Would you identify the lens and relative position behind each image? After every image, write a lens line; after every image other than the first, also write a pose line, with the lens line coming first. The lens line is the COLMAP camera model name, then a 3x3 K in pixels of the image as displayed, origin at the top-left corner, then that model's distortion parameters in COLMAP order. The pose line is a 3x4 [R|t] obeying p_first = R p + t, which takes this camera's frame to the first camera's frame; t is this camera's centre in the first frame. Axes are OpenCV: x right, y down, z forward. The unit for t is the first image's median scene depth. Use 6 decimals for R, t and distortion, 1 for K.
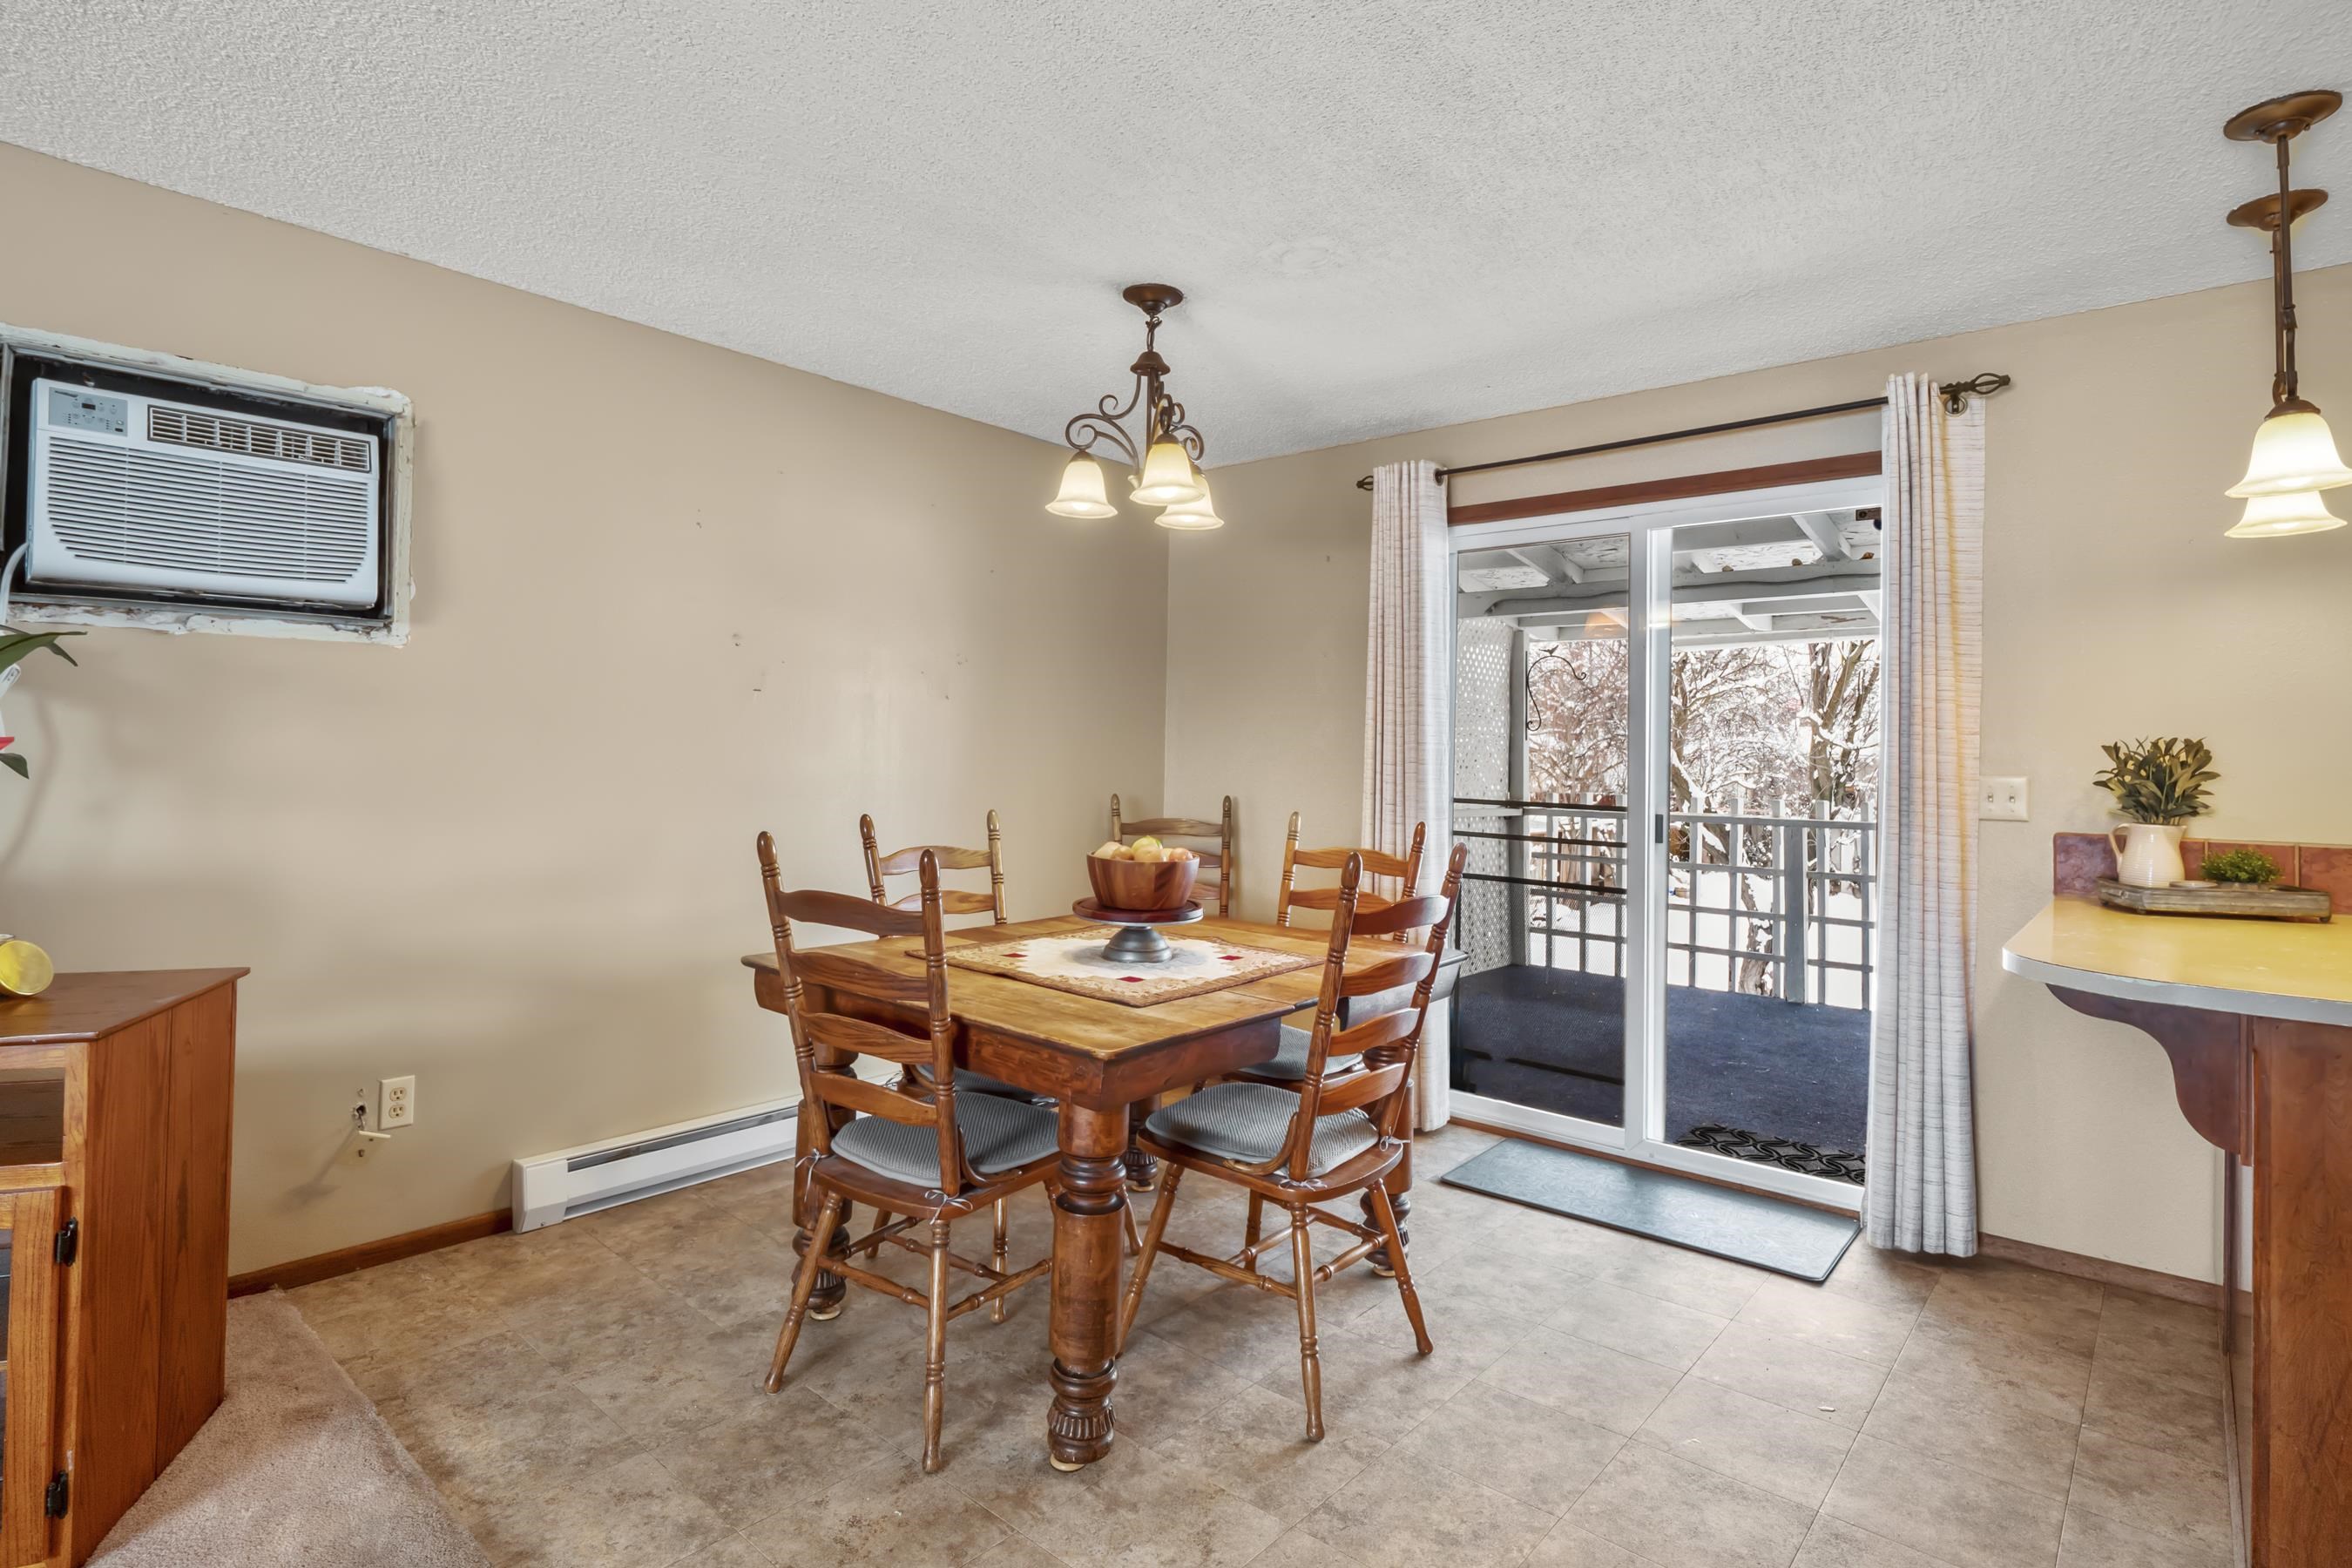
lens RADIAL K [[1154.6, 0, 1136.1], [0, 1154.6, 715.8], [0, 0, 1]] dist [-0.003137, -0.007431]
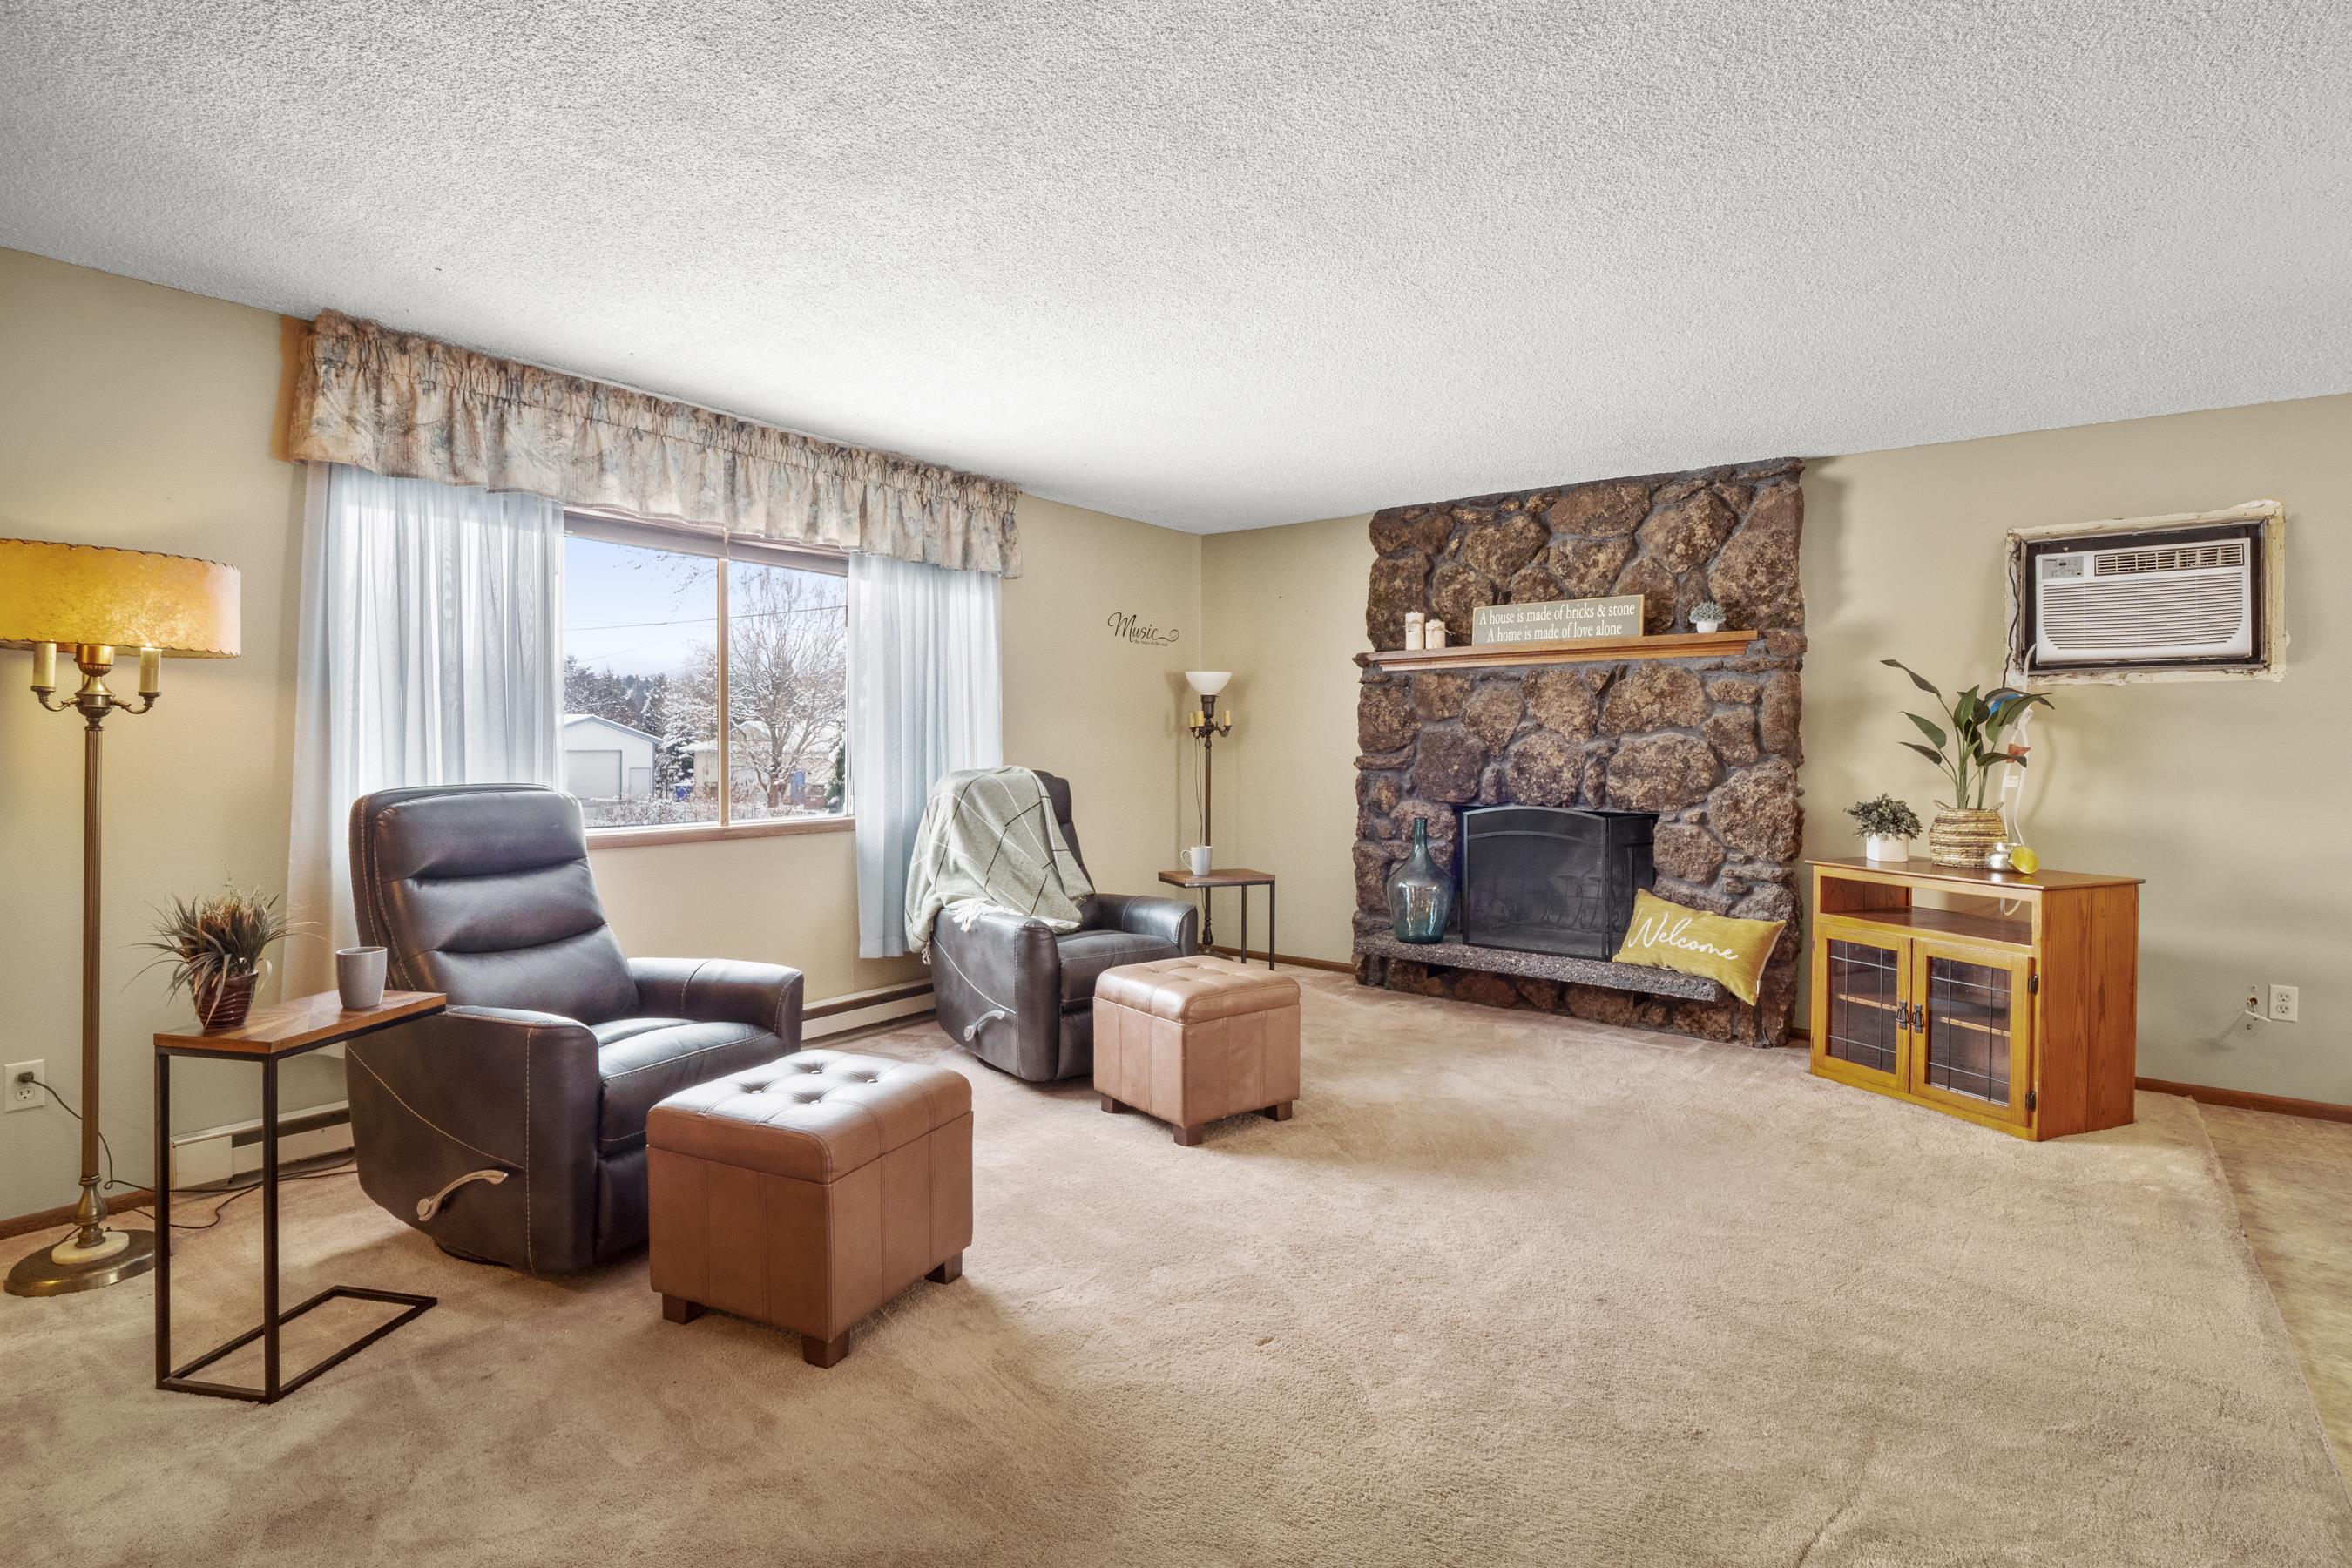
lens RADIAL K [[1154.6, 0, 1157.3], [0, 1154.6, 749.7], [0, 0, 1]] dist [-0.003137, -0.007431]
pose [[0.063440, -0.008398, -0.997950, 0.756170], [0.025940, 0.999641, -0.006764, -0.002084], [0.997648, -0.025458, 0.063635, -0.518939]]
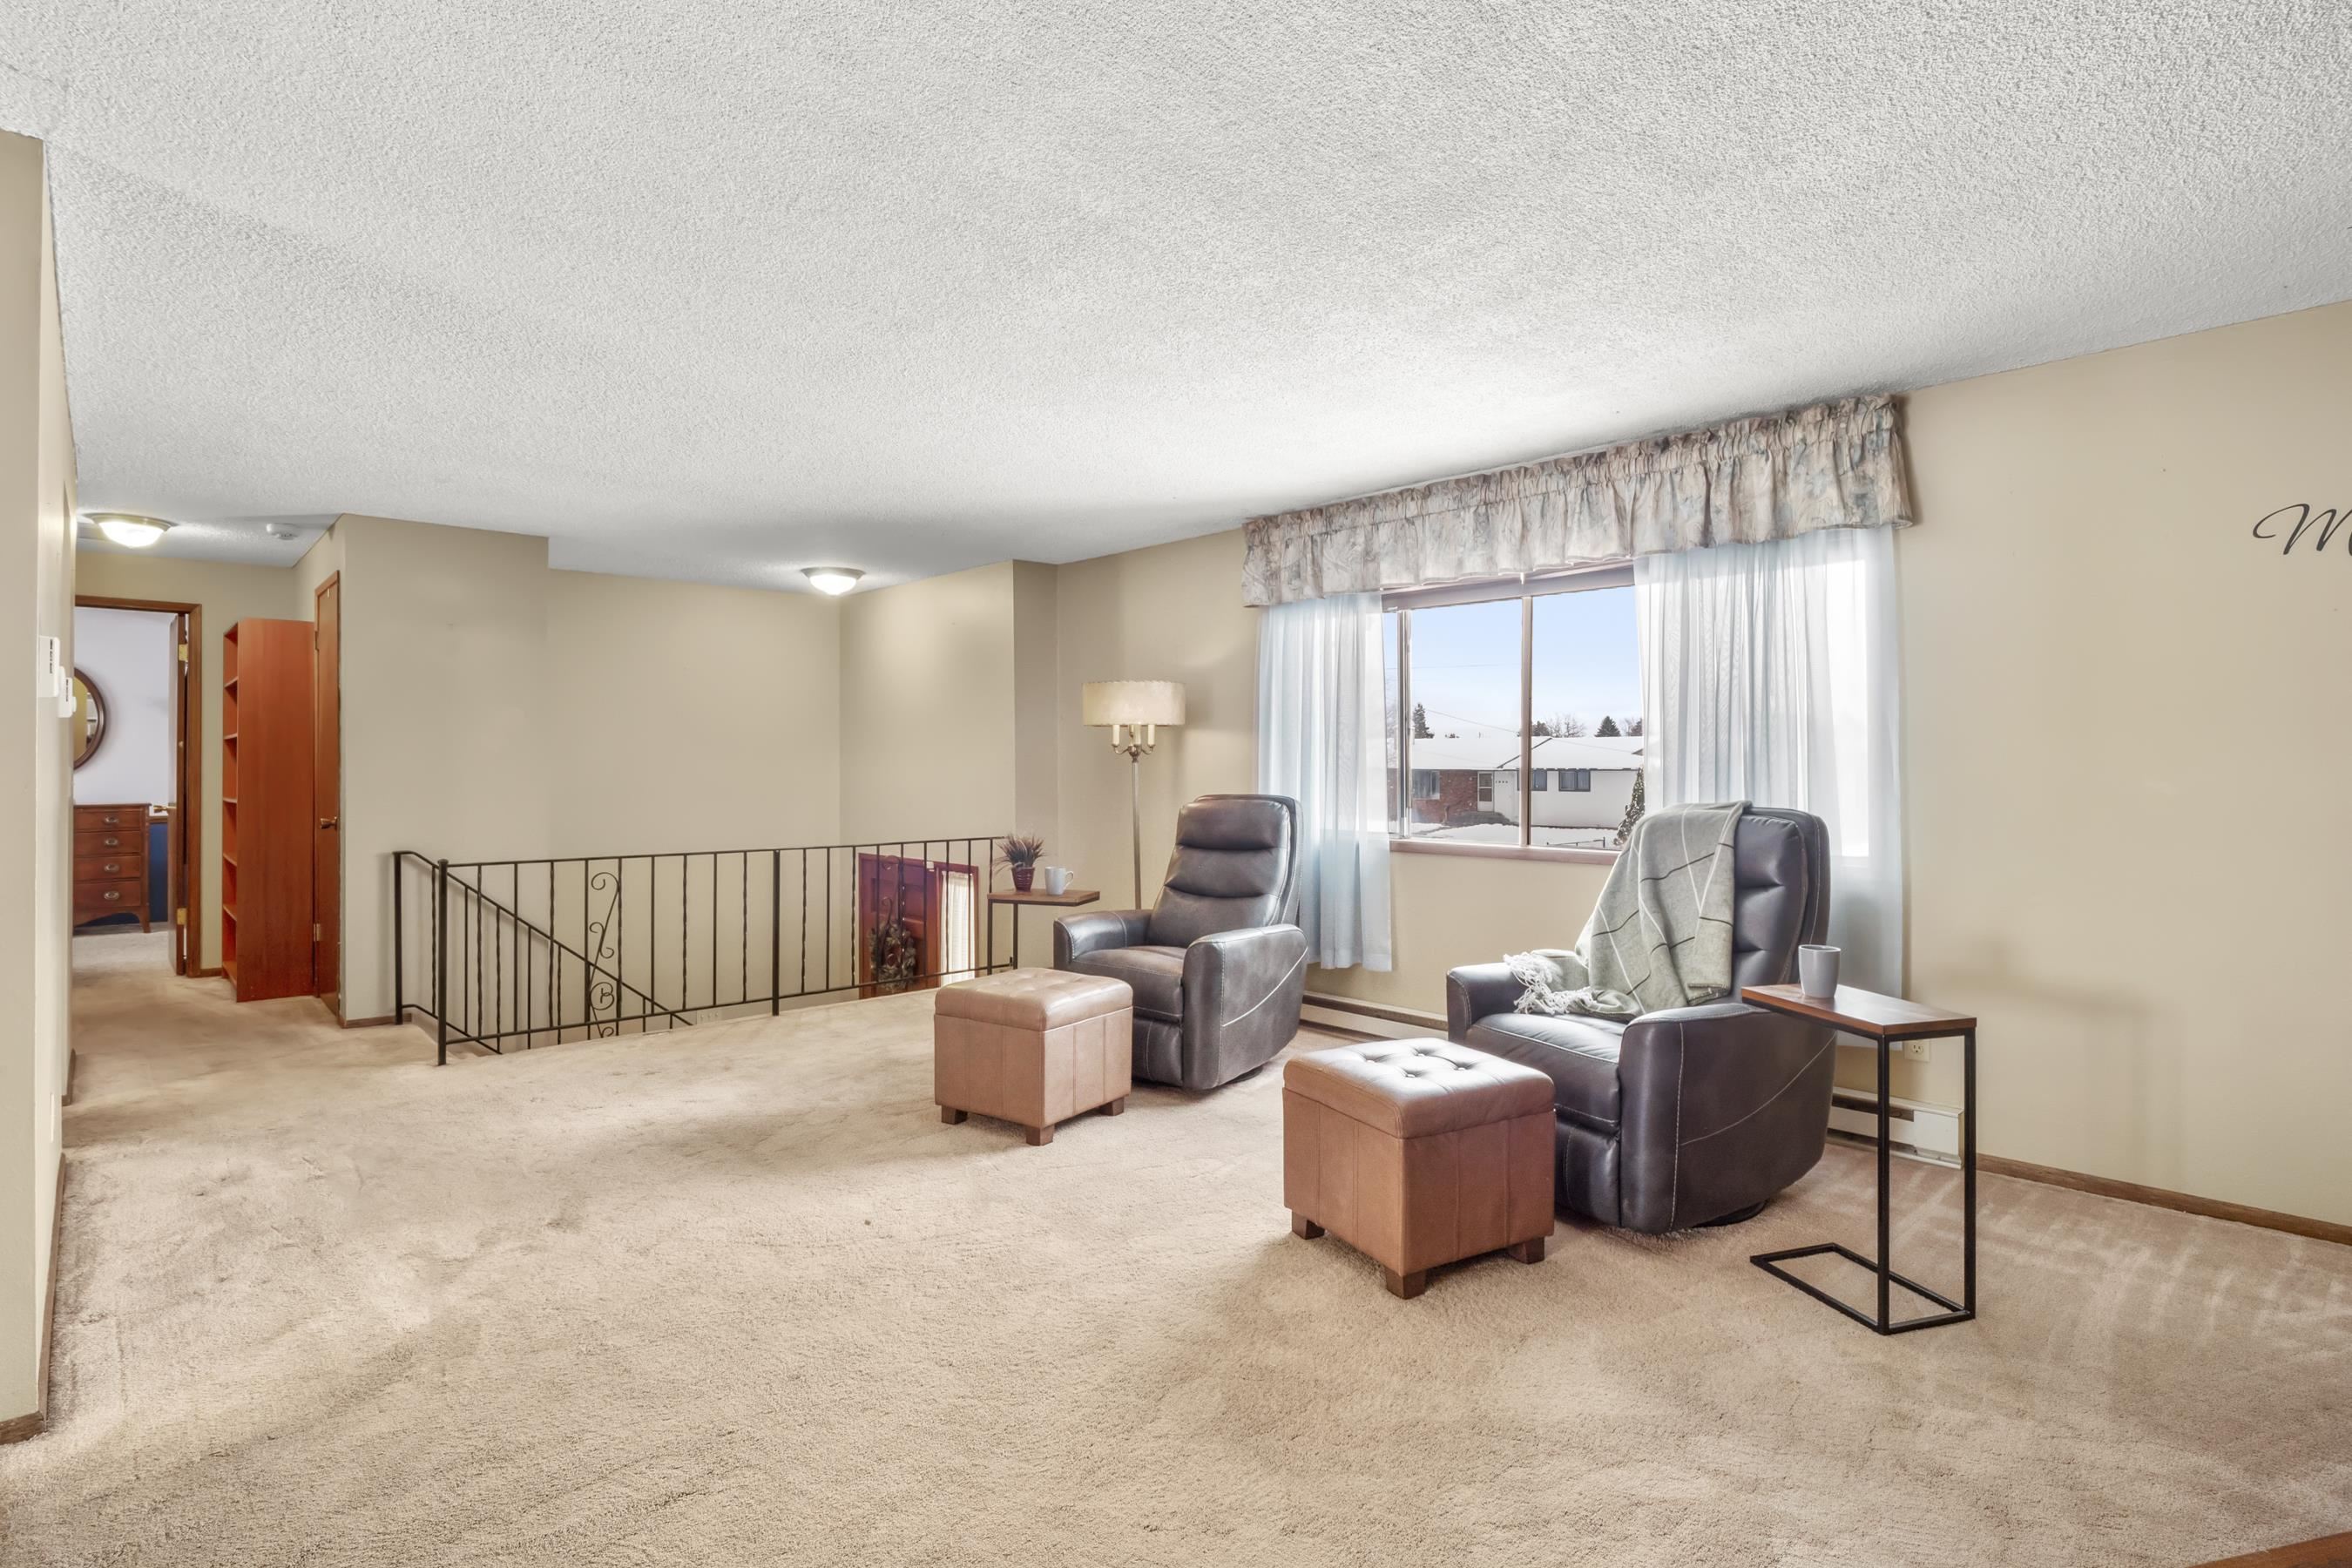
lens RADIAL K [[1154.6, 0, 1166.4], [0, 1154.6, 765.7], [0, 0, 1]] dist [-0.003137, -0.007431]
pose [[-0.994607, -0.018048, 0.102135, -0.661941], [-0.021108, 0.999358, -0.028964, 0.018057], [-0.101547, -0.030964, -0.994349, 0.868338]]
